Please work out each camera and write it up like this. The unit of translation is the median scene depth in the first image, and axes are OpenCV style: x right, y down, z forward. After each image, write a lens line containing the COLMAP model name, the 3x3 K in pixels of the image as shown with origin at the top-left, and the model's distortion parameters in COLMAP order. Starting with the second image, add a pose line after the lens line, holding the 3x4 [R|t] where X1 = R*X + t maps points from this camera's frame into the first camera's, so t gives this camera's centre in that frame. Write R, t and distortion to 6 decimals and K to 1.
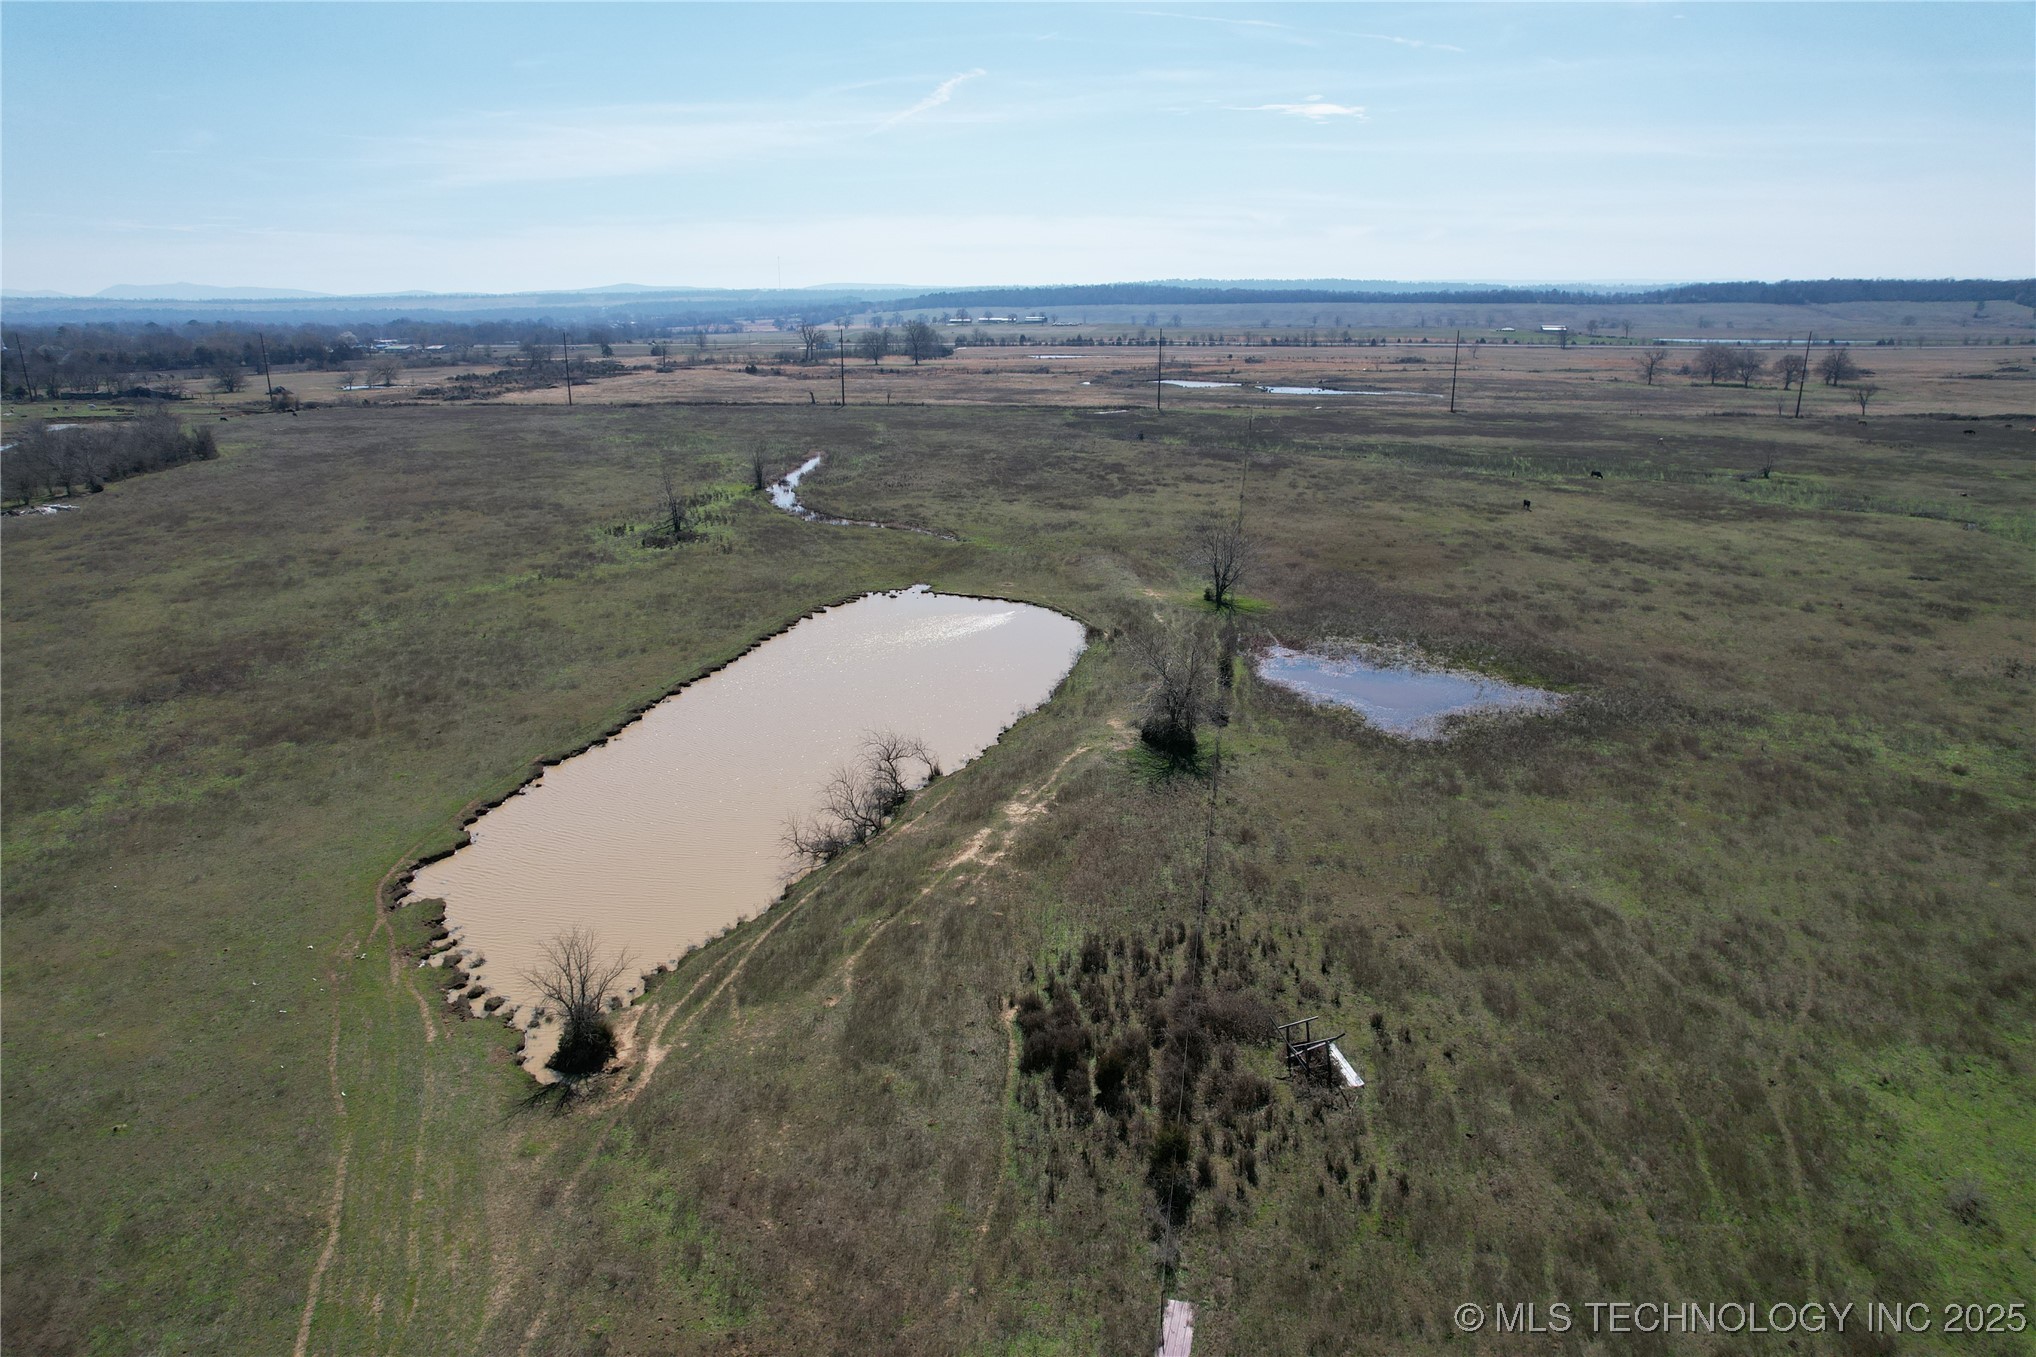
lens RADIAL K [[1311.9, 0, 1010.9], [0, 1311.9, 692.5], [0, 0, 1]] dist [-0.080875, 0.079667]
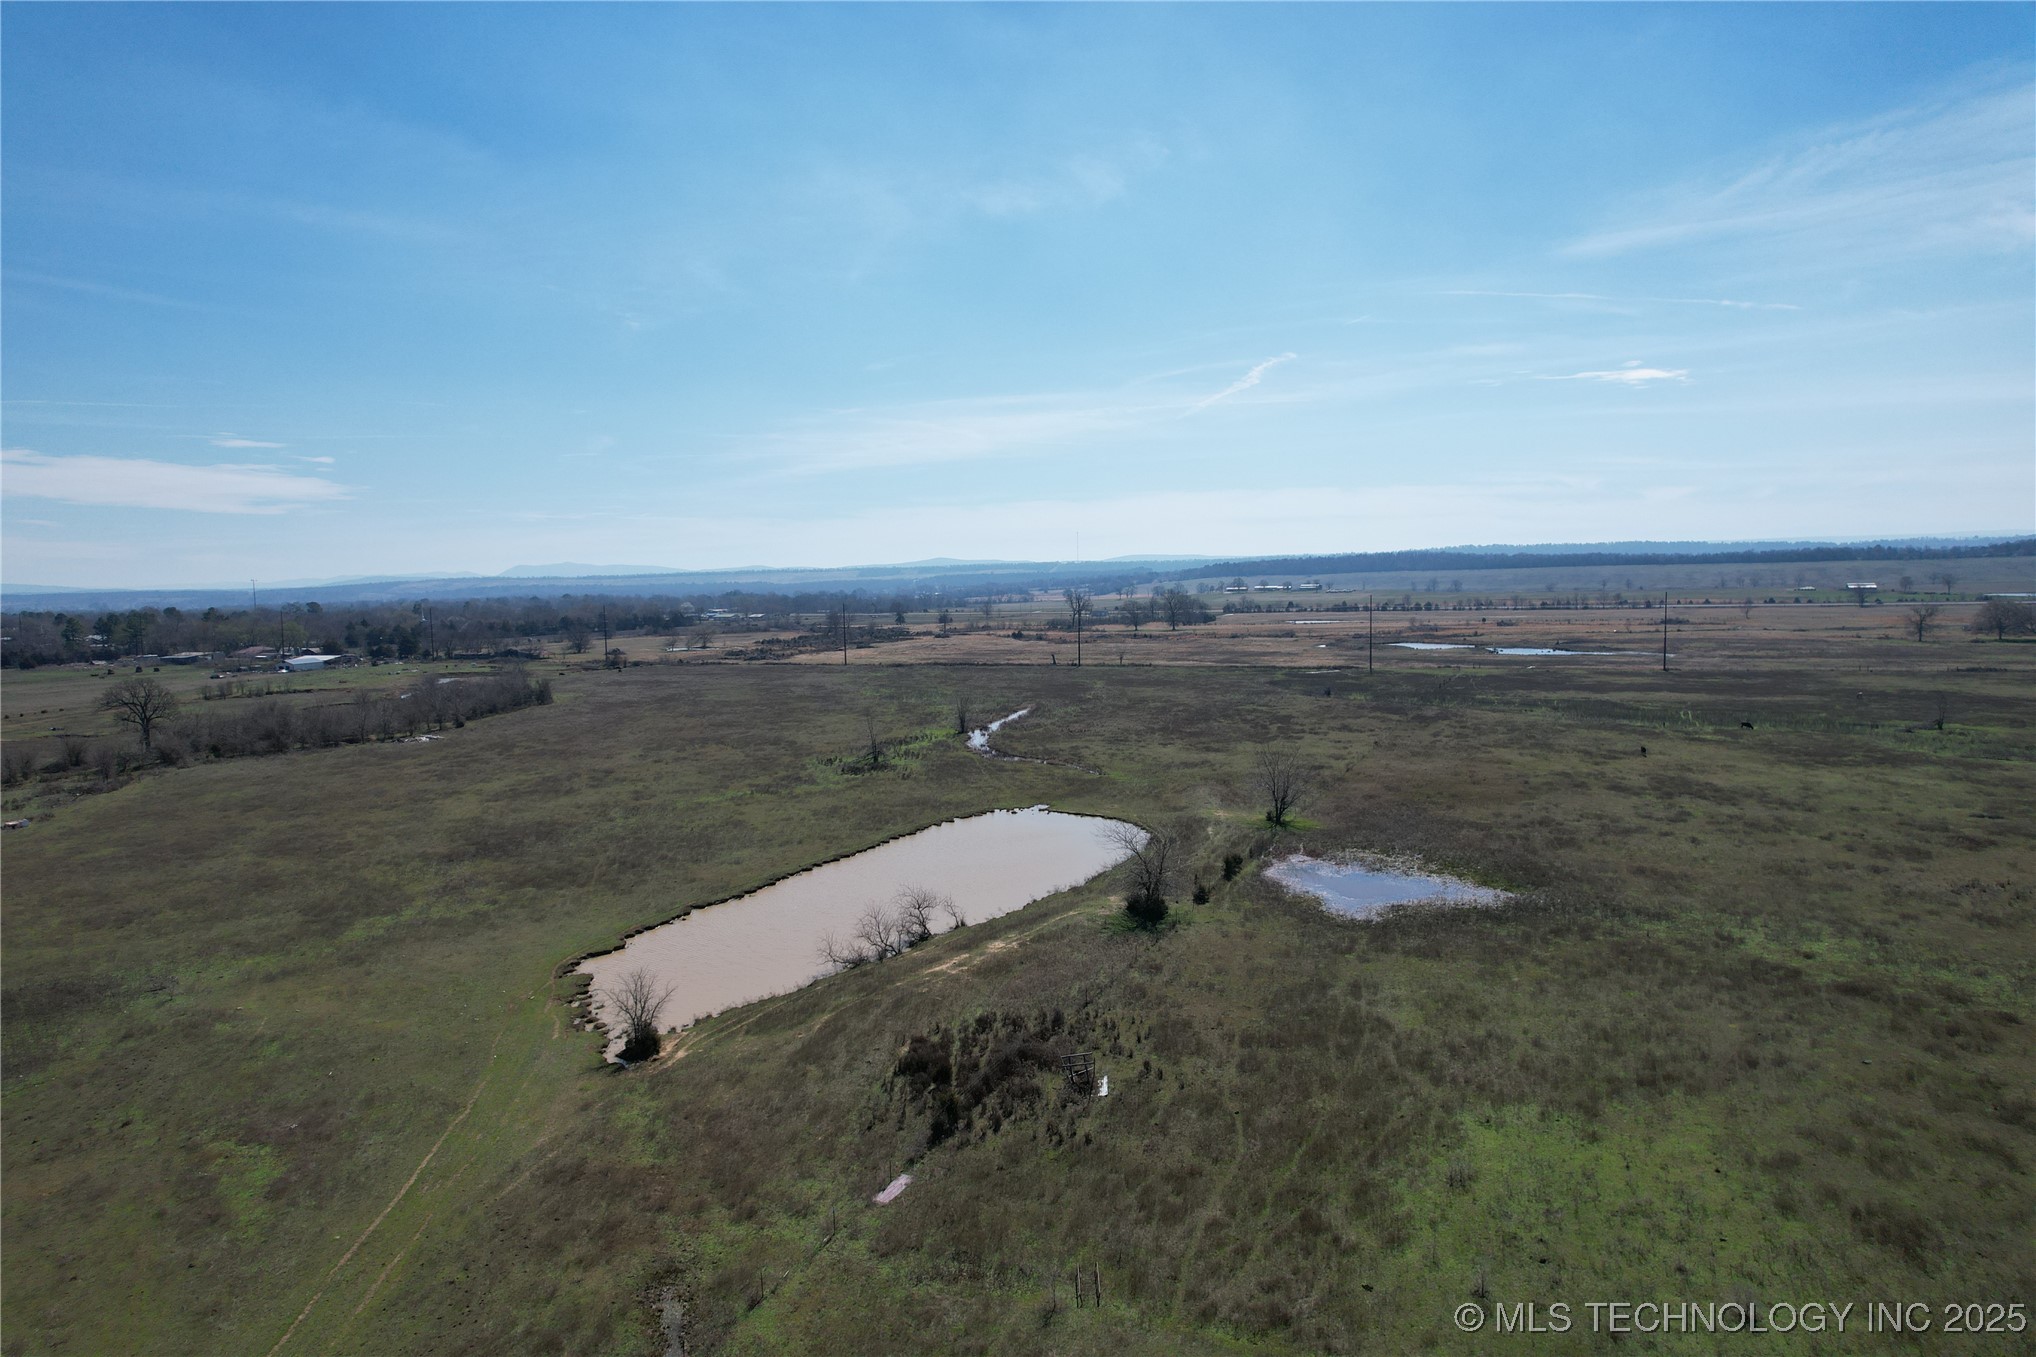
lens RADIAL K [[1311.9, 0, 1010.9], [0, 1311.9, 692.5], [0, 0, 1]] dist [-0.080875, 0.079667]
pose [[0.974759, 0.003303, -0.223235, 0.061750], [-0.047454, 0.980108, -0.192709, 0.018056], [0.218158, 0.198438, 0.955526, -0.066302]]
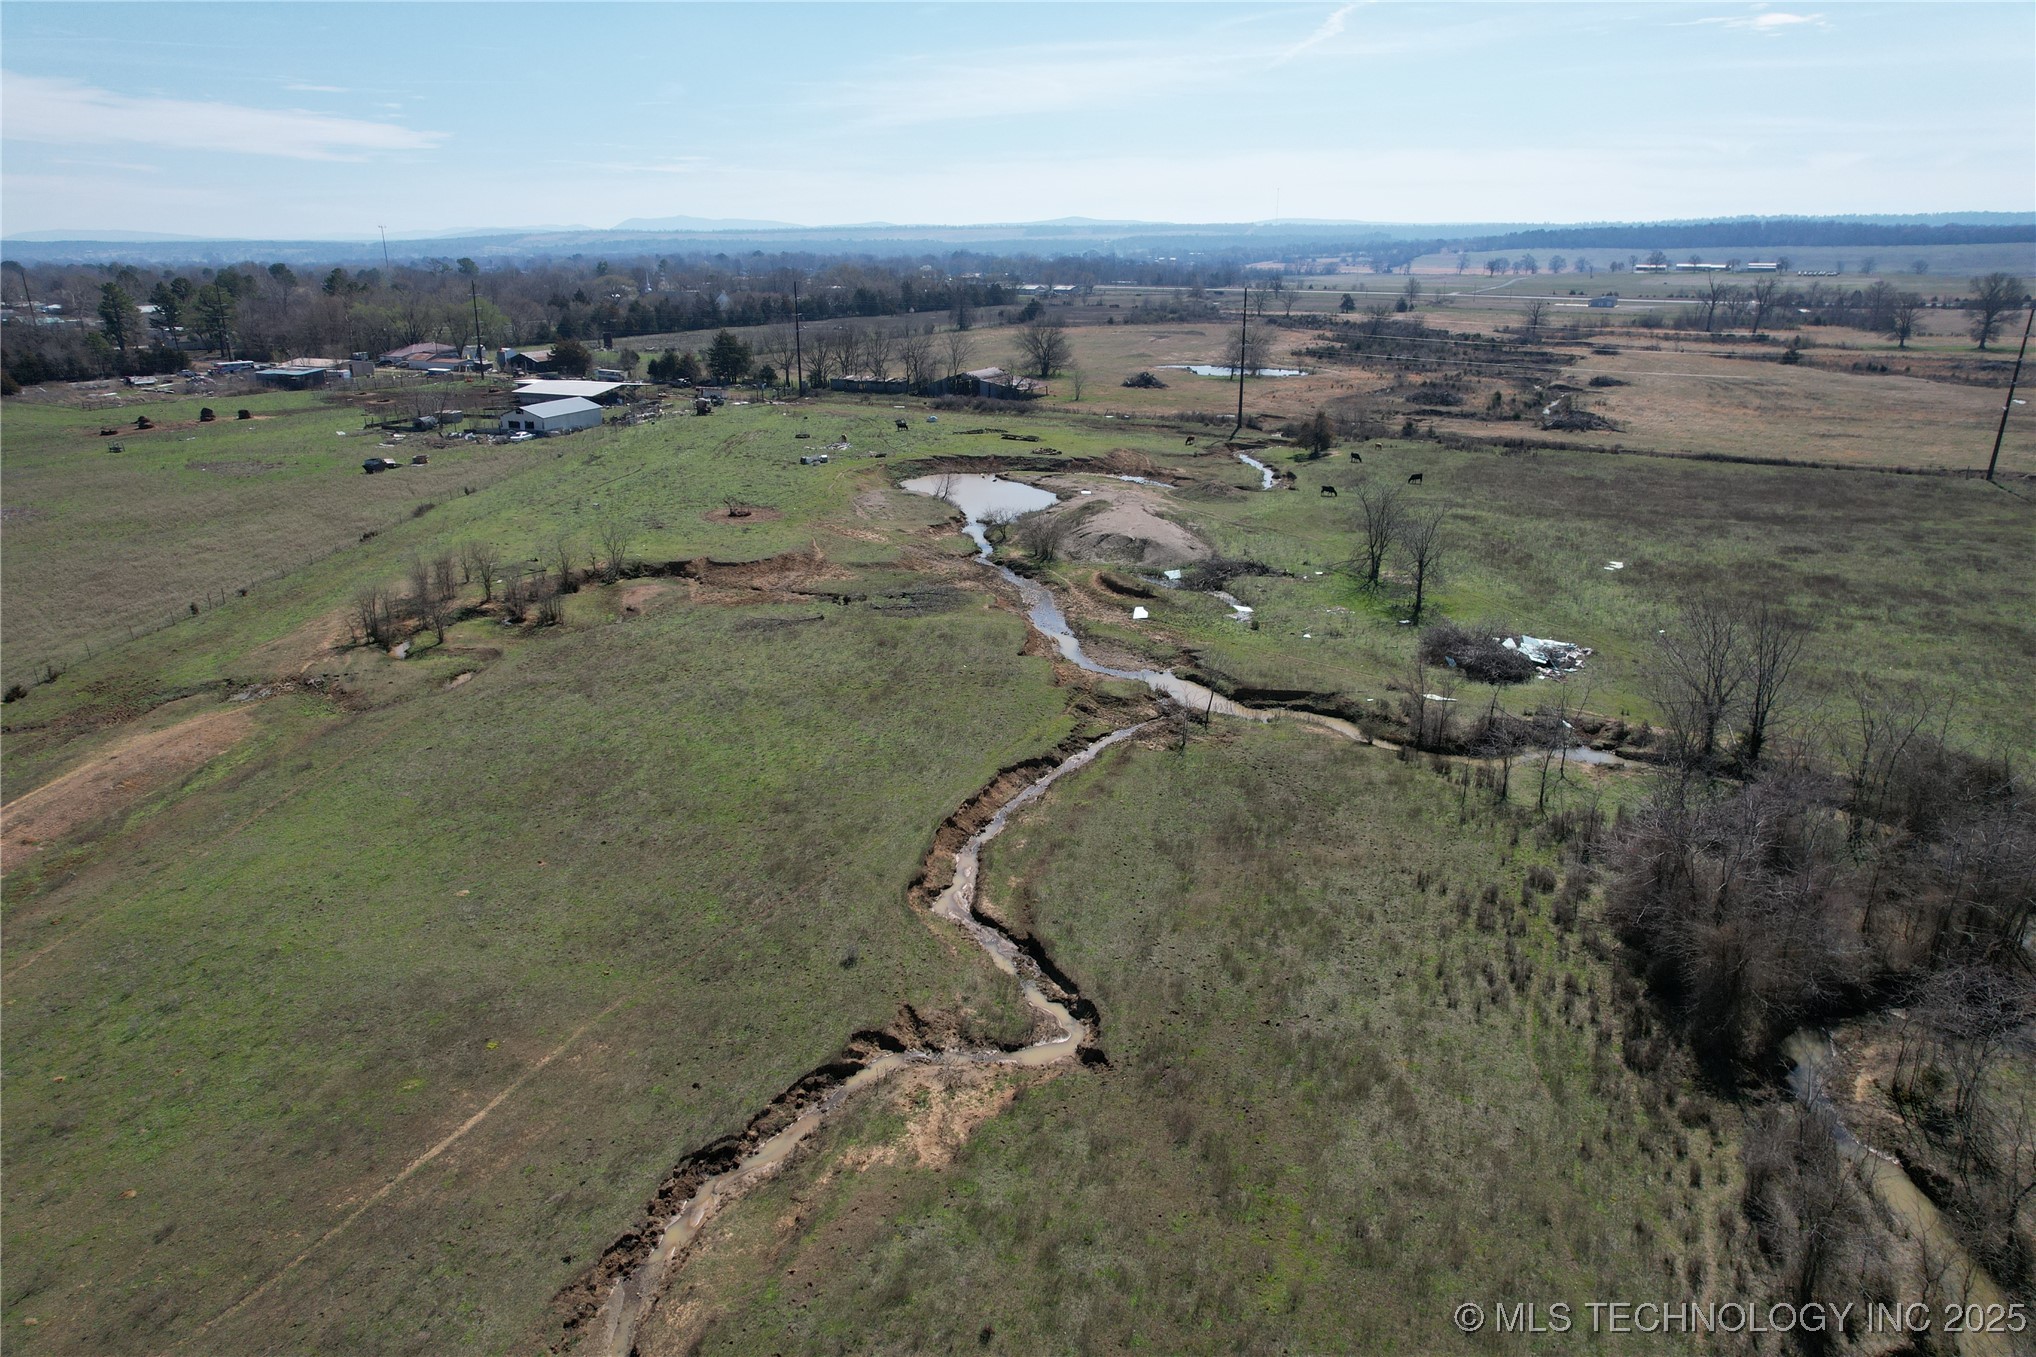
lens RADIAL K [[1311.9, 0, 1010.9], [0, 1311.9, 692.5], [0, 0, 1]] dist [-0.080875, 0.079667]
pose [[0.951136, 0.102770, -0.291169, -0.529286], [-0.089414, 0.994255, 0.058847, -0.148314], [0.295544, -0.029937, 0.954860, 0.499399]]
